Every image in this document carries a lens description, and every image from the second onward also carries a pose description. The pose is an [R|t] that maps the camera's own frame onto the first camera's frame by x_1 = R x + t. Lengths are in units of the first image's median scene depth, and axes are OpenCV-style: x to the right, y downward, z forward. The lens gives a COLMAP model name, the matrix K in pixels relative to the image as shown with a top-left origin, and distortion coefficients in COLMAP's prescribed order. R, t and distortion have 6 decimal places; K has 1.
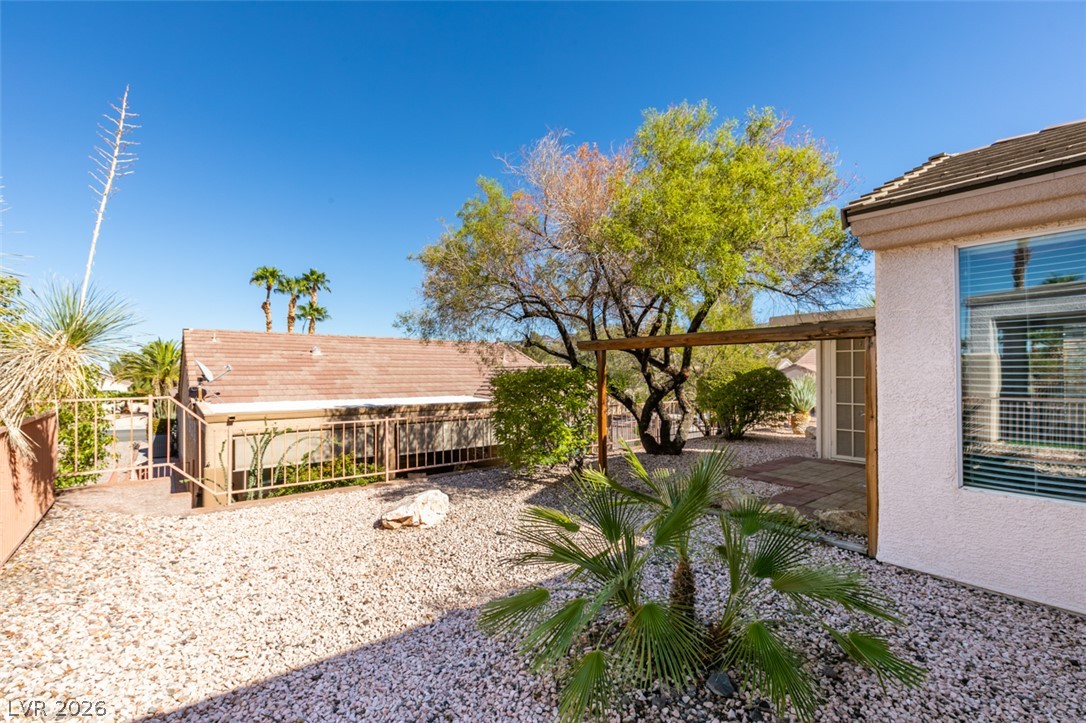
lens RADIAL K [[486.6, 0, 537.3], [0, 486.6, 365.5], [0, 0, 1]] dist [-0.001221, 0.000022]
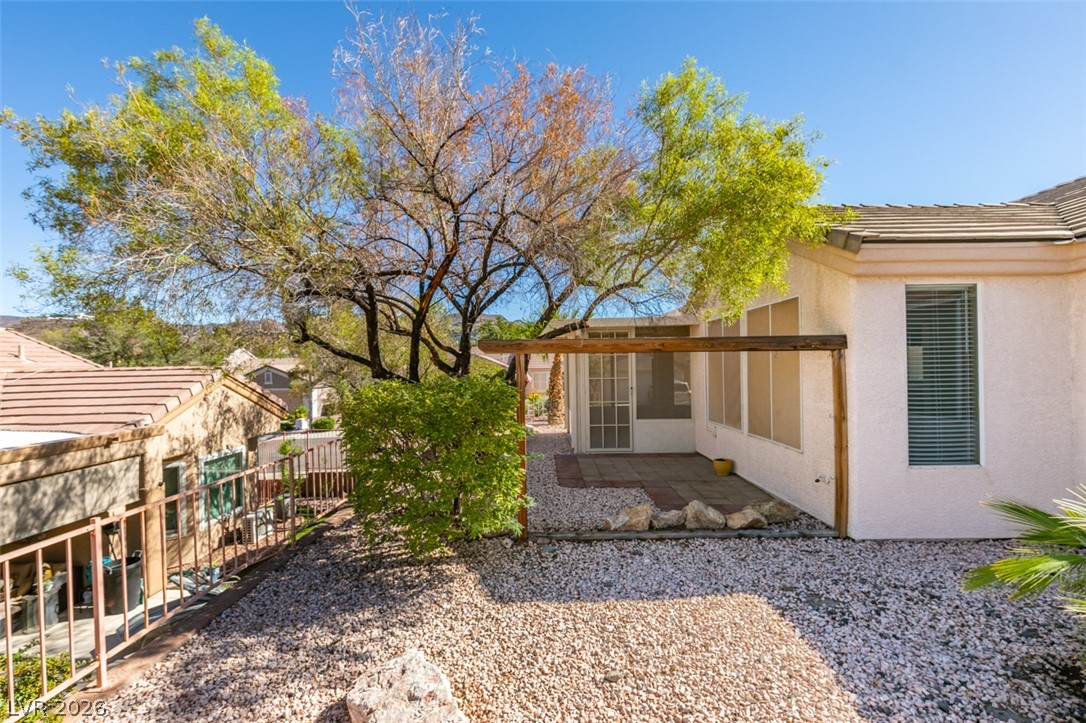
lens RADIAL K [[486.6, 0, 541.7], [0, 486.6, 364.2], [0, 0, 1]] dist [-0.001221, 0.000022]
pose [[0.622989, -0.005745, 0.782210, -0.308707], [0.001998, 0.999981, 0.005753, -0.014634], [-0.782228, -0.002021, 0.622989, 0.382041]]
